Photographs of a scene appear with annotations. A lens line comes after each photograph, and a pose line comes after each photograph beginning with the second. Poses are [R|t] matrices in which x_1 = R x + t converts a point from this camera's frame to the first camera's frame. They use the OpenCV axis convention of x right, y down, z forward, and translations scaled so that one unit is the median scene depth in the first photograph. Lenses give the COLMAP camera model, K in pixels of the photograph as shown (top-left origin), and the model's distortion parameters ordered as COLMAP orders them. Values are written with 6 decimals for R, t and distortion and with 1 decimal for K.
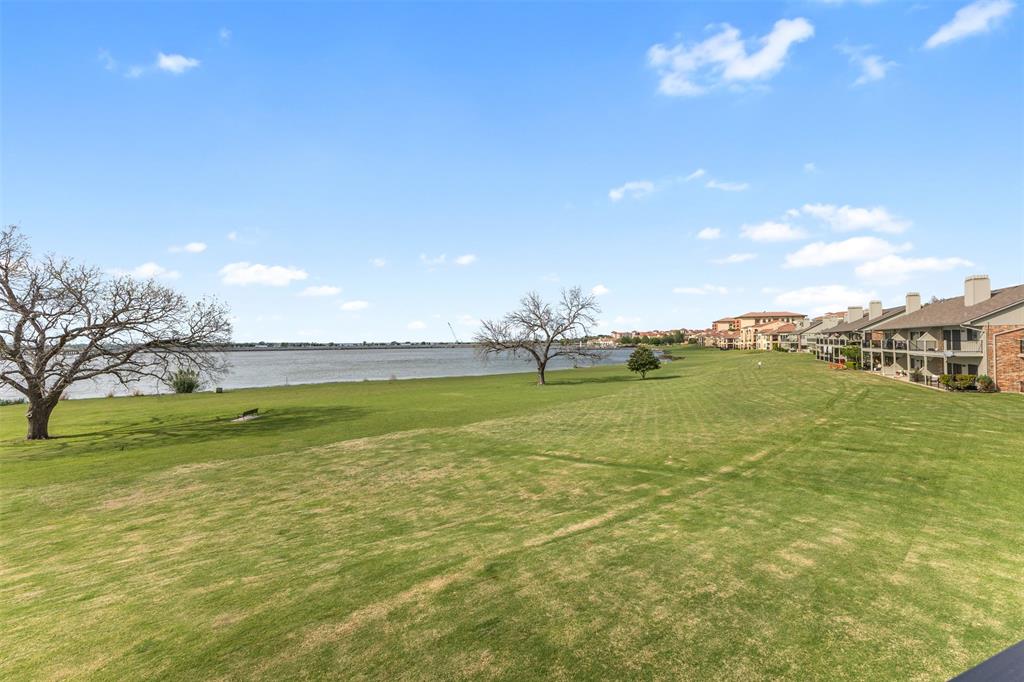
lens RADIAL K [[423.3, 0, 513.3], [0, 423.3, 337.8], [0, 0, 1]] dist [0.007921, 0.000071]
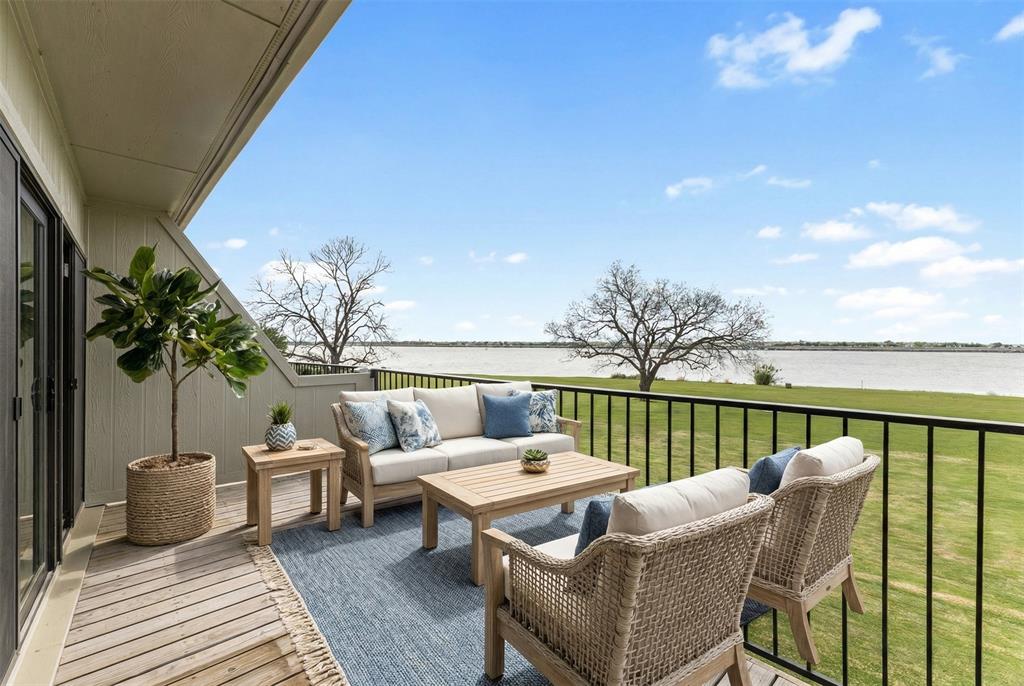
lens RADIAL K [[444.7, 0, 512.0], [0, 444.7, 343.0], [0, 0, 1]] dist [0.007166, -0.000125]
pose [[0.999979, 0.006392, -0.000606, -0.119268], [-0.006387, 0.999947, 0.008047, 0.000796], [0.000657, -0.008043, 0.999967, -0.012946]]
